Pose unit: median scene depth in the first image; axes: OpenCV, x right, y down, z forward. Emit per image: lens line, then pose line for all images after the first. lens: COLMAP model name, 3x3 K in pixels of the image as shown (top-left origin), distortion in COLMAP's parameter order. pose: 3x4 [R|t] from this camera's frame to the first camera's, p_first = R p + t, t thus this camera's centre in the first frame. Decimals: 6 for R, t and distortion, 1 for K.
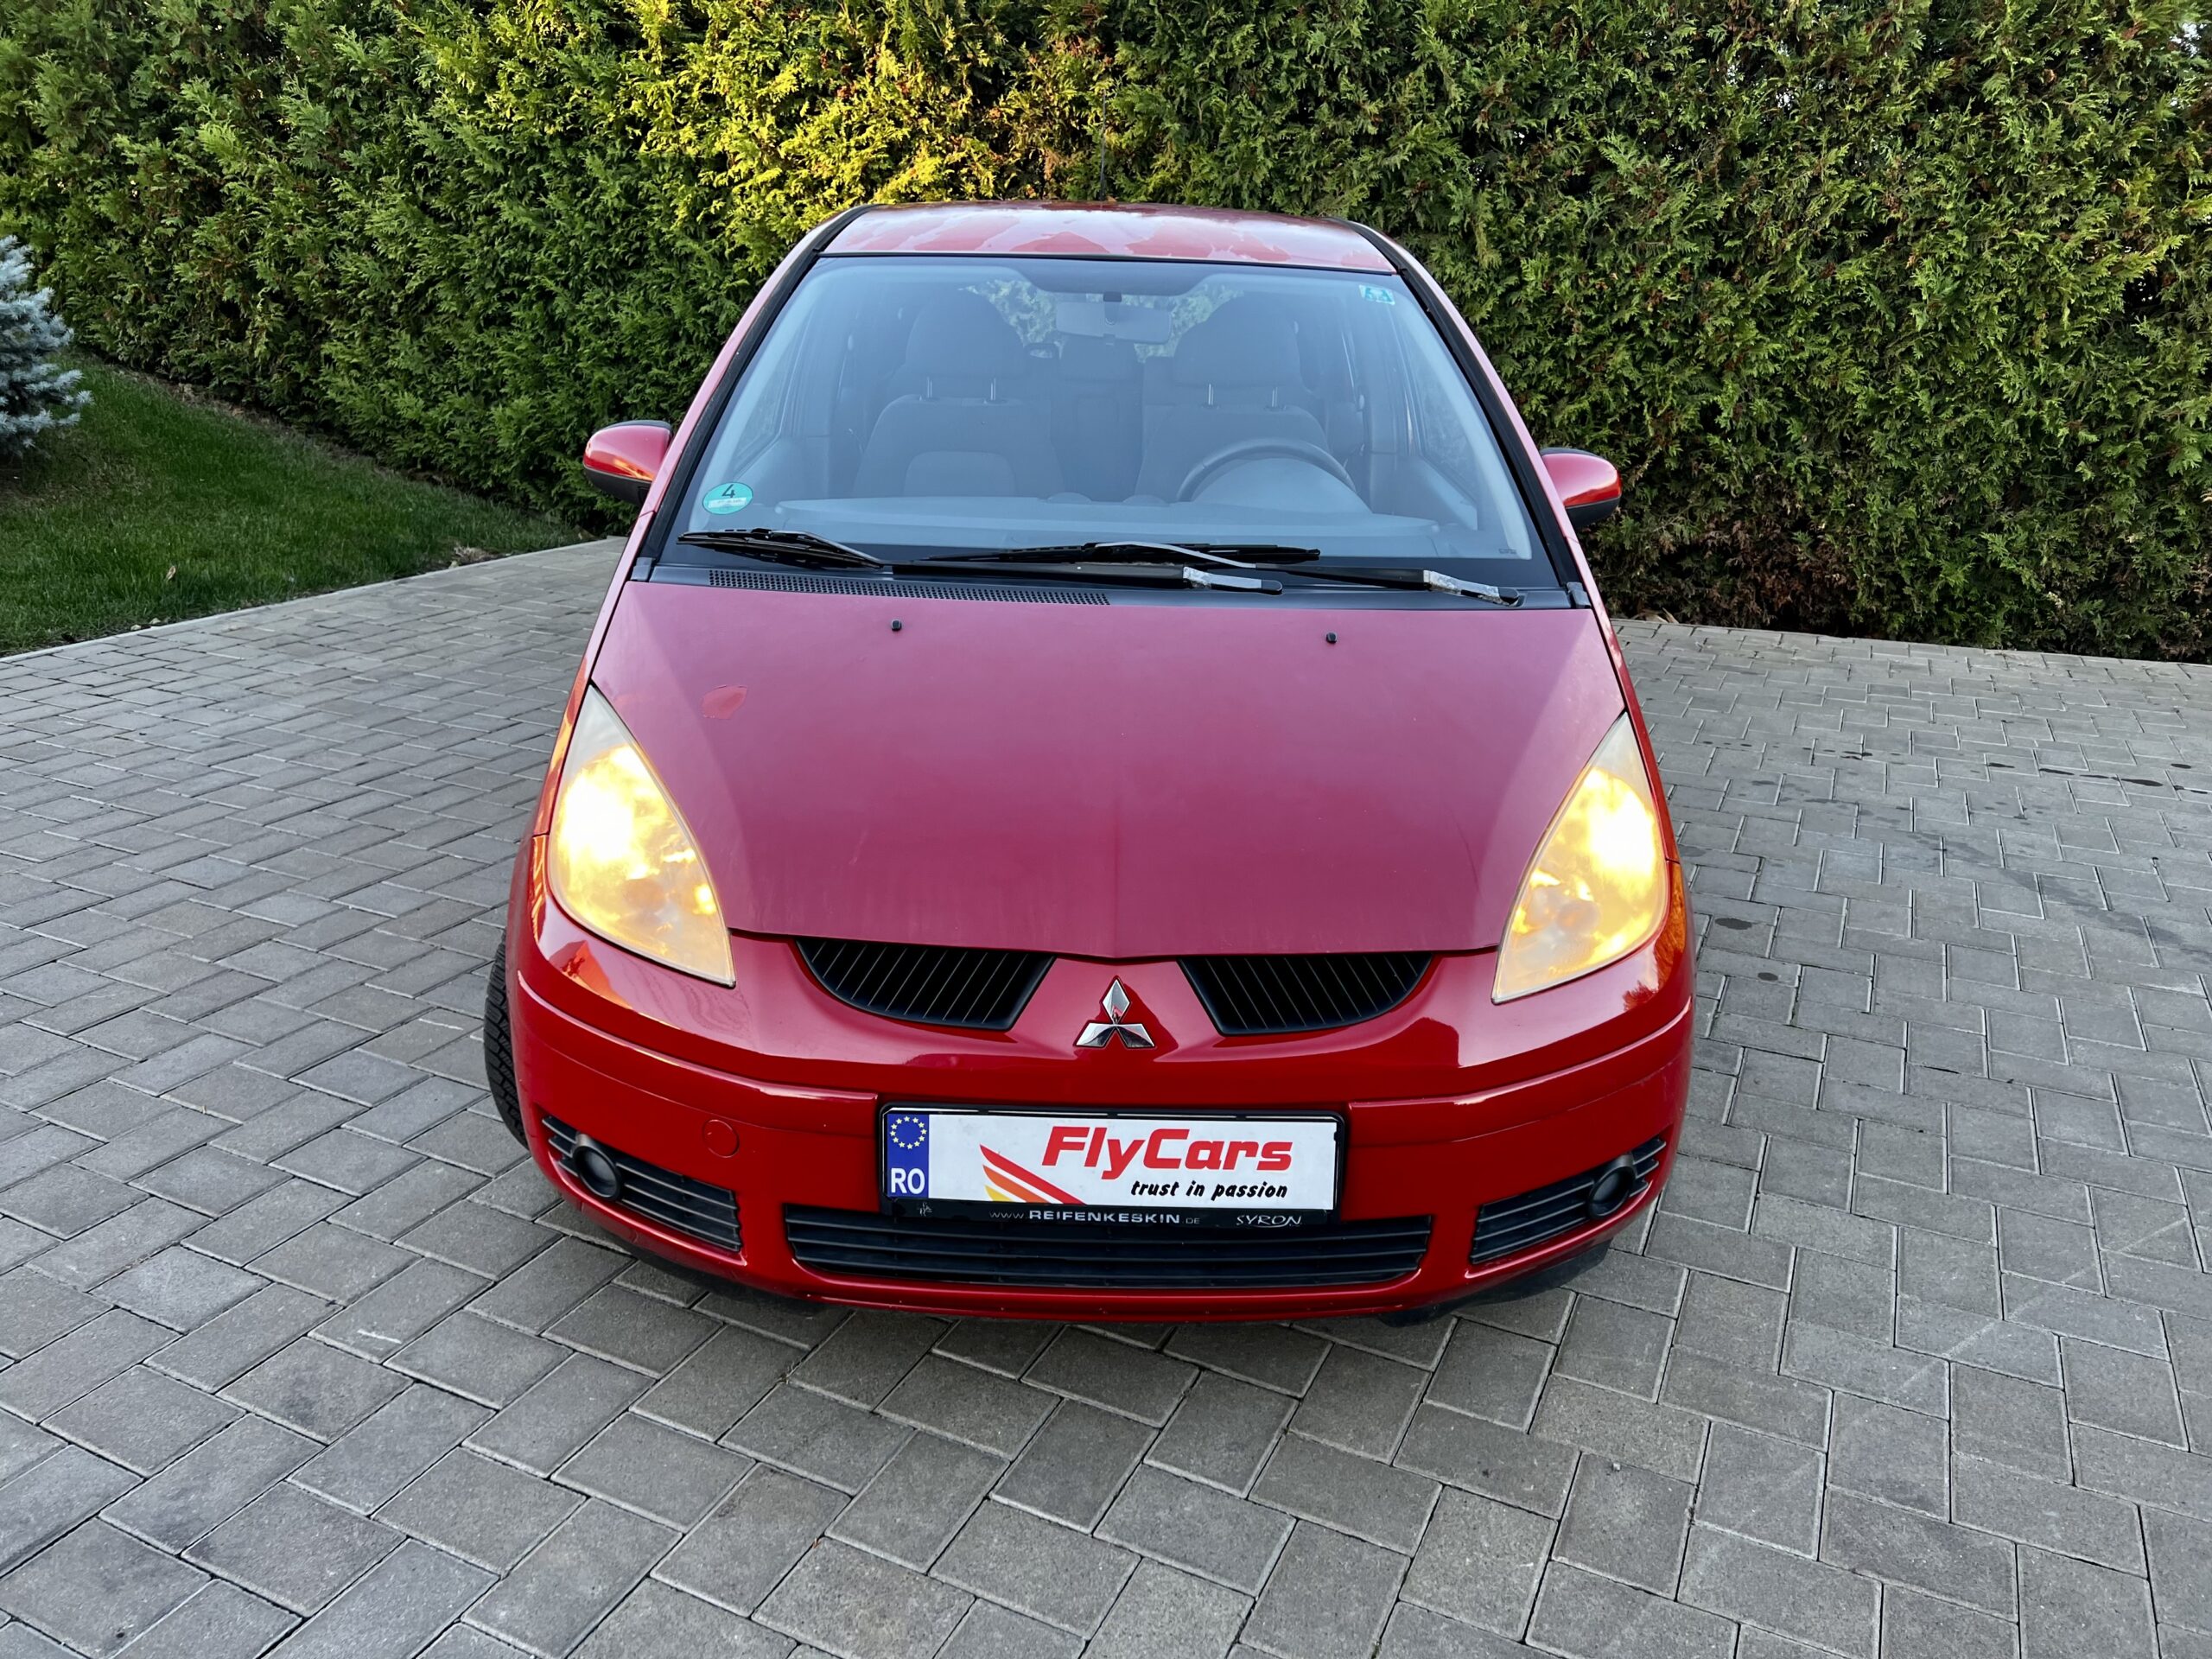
lens RADIAL K [[1645.1, 0, 1102.3], [0, 1645.1, 811.7], [0, 0, 1]] dist [0.055204, -0.058425]
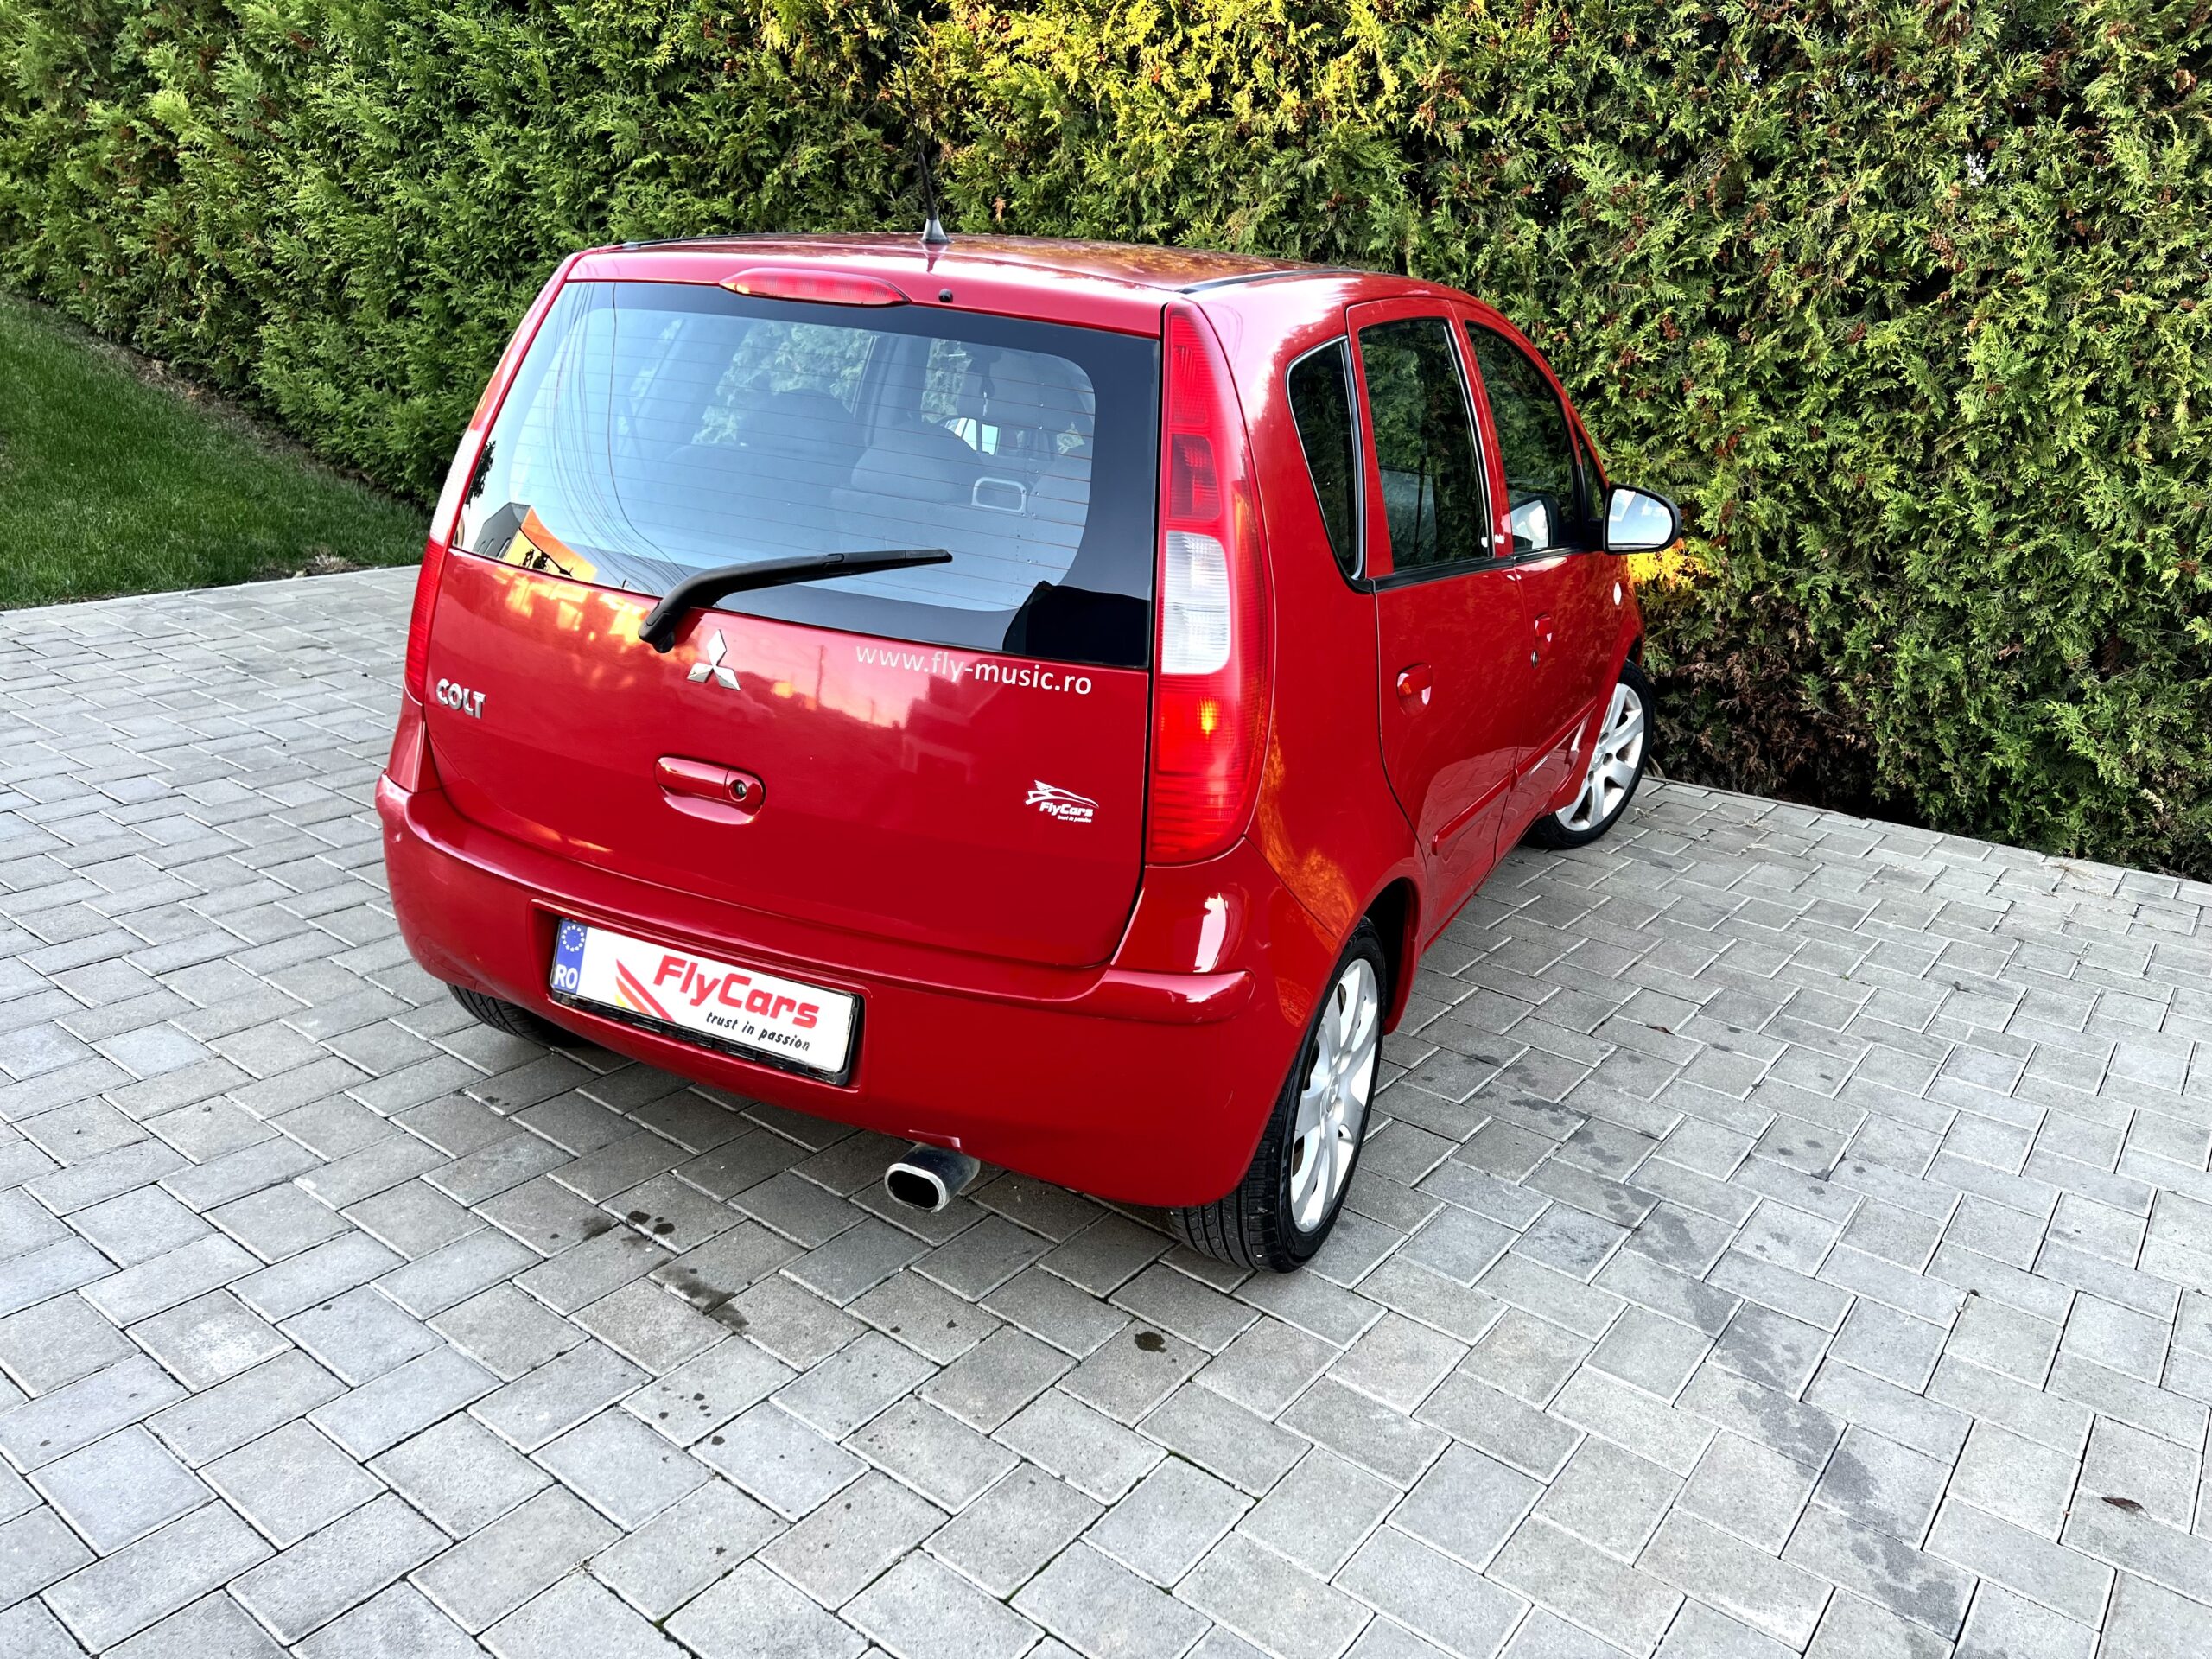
lens RADIAL K [[1646.0, 0, 1127.6], [0, 1646.0, 834.5], [0, 0, 1]] dist [0.051488, -0.056546]
pose [[0.979958, 0.103388, -0.170275, 0.261270], [-0.102435, 0.994636, 0.014398, -0.077857], [0.170850, 0.003333, 0.985291, 0.206901]]
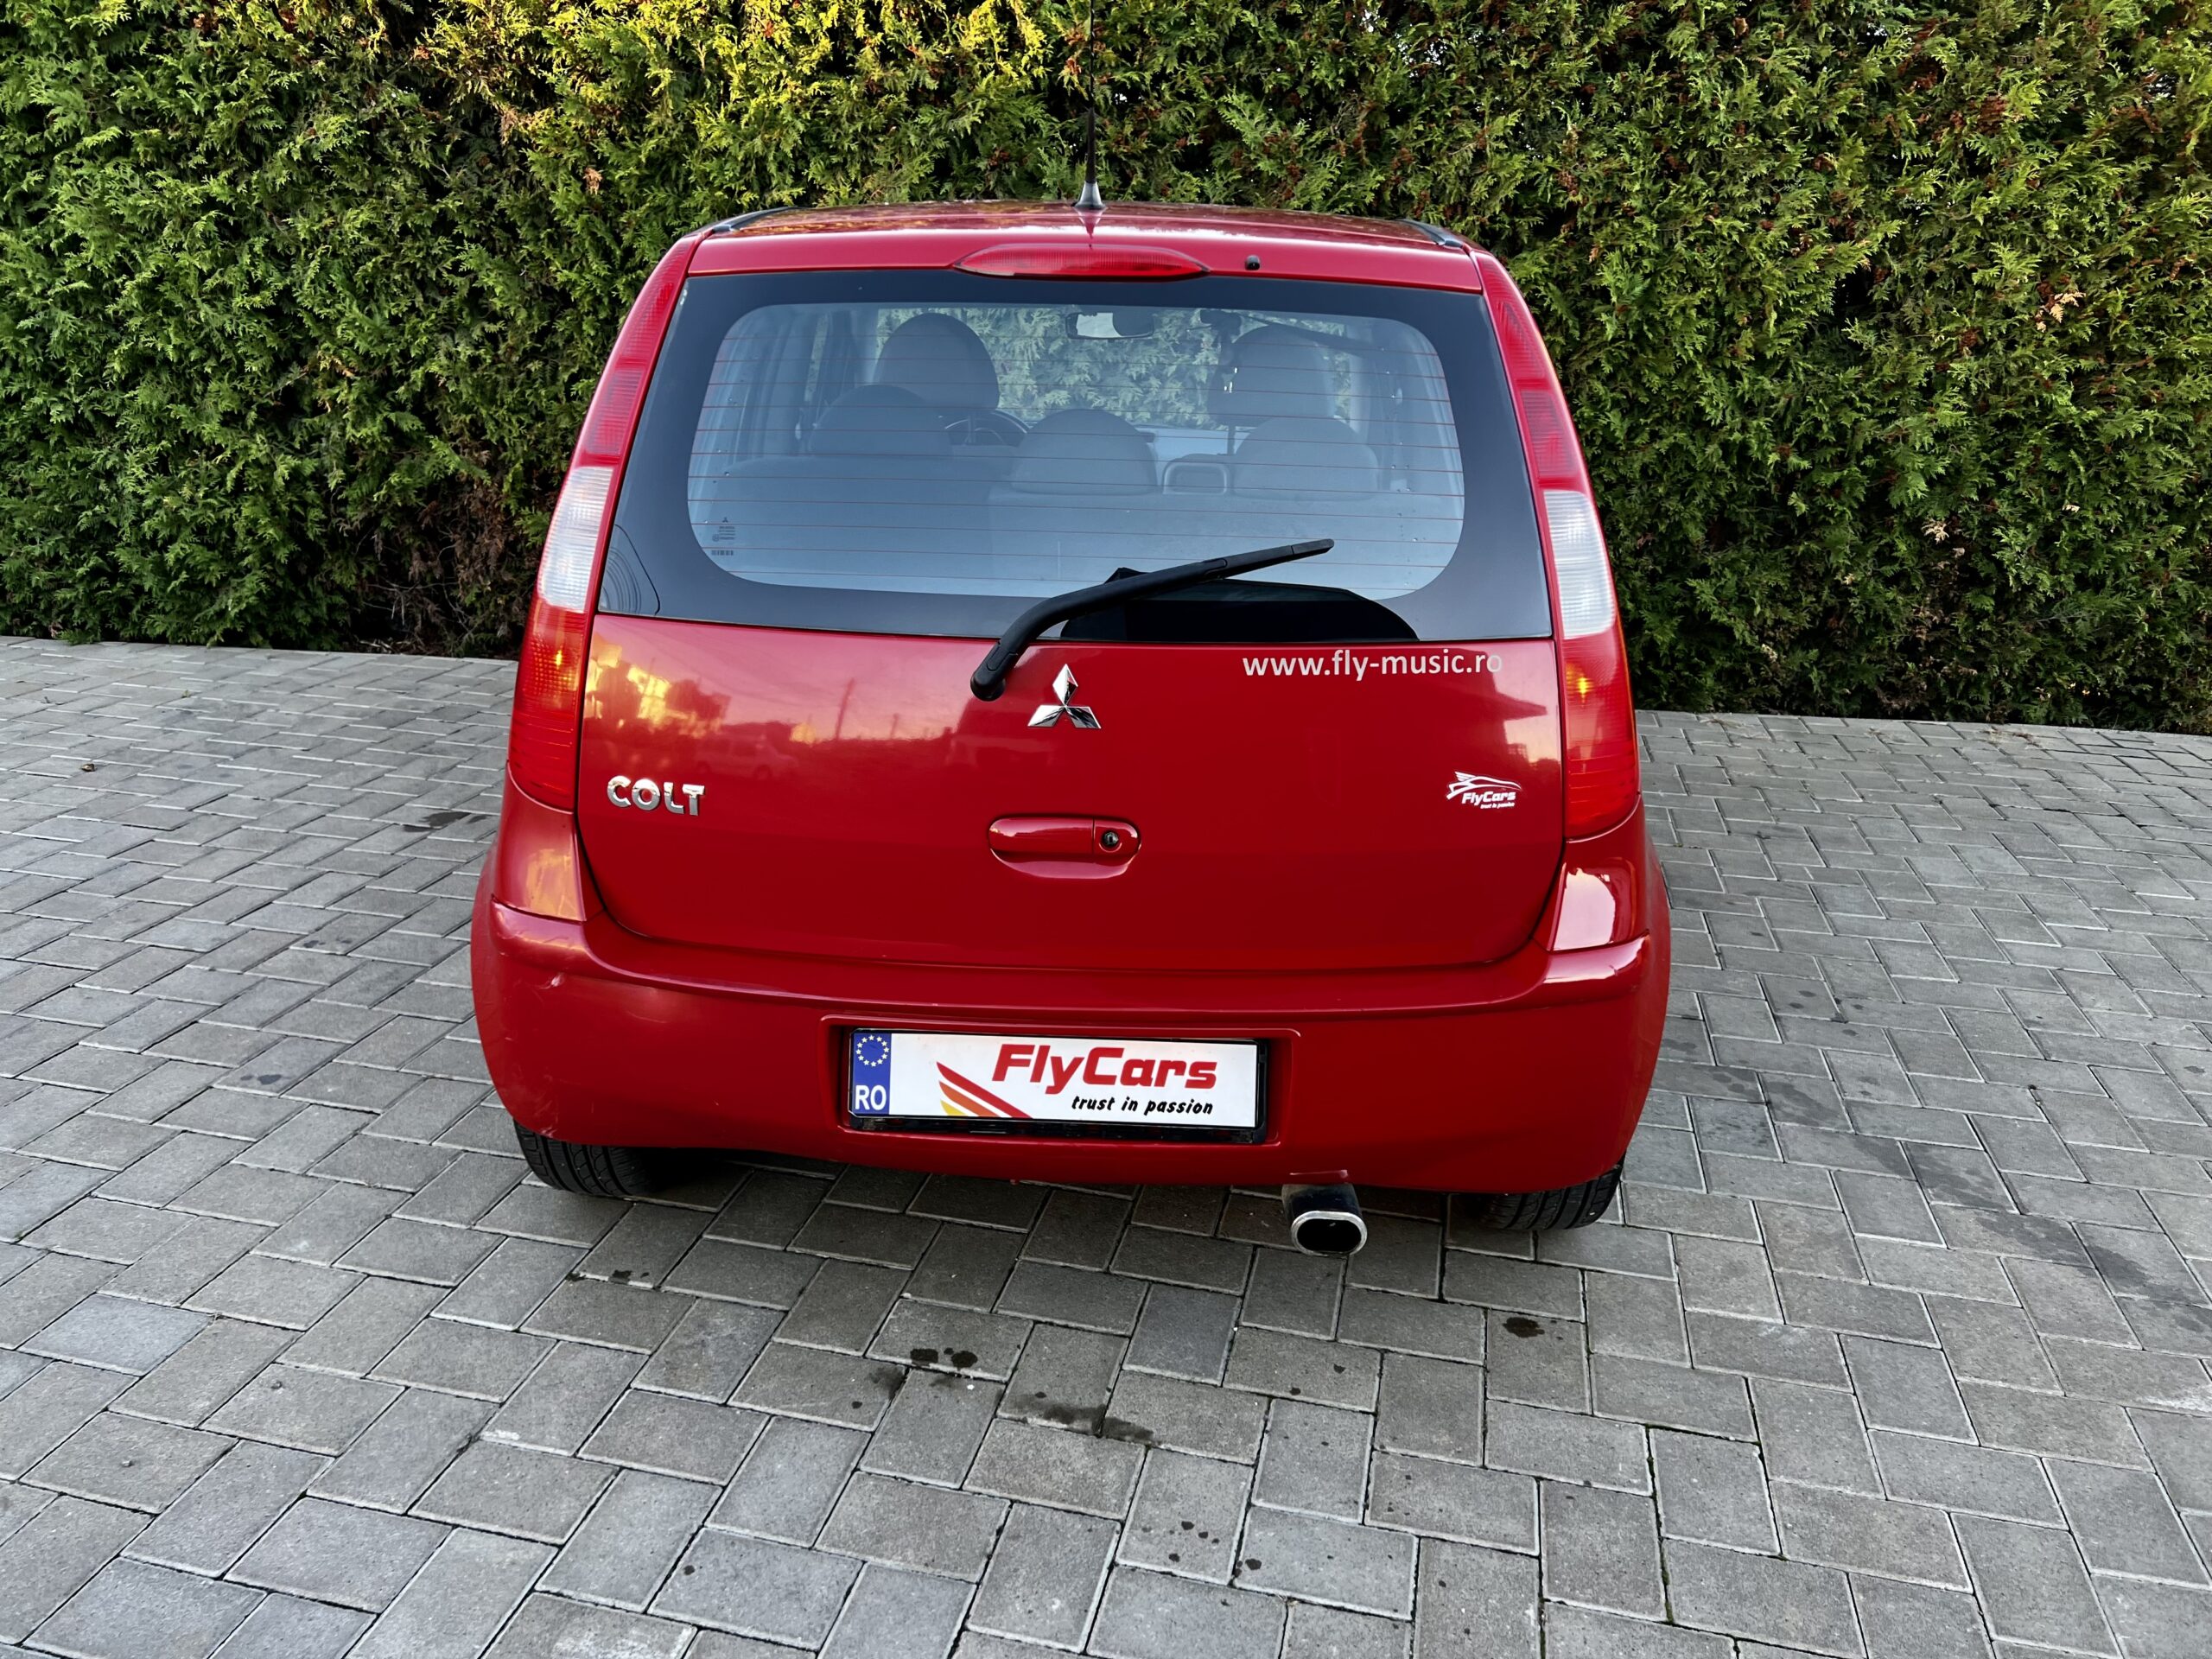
lens RADIAL K [[1652.1, 0, 1089.1], [0, 1652.1, 818.0], [0, 0, 1]] dist [0.040006, -0.041177]
pose [[0.978982, -0.070373, 0.191419, 0.064757], [0.068351, 0.997514, 0.017152, -0.082853], [-0.192150, -0.003708, 0.981359, 0.236987]]
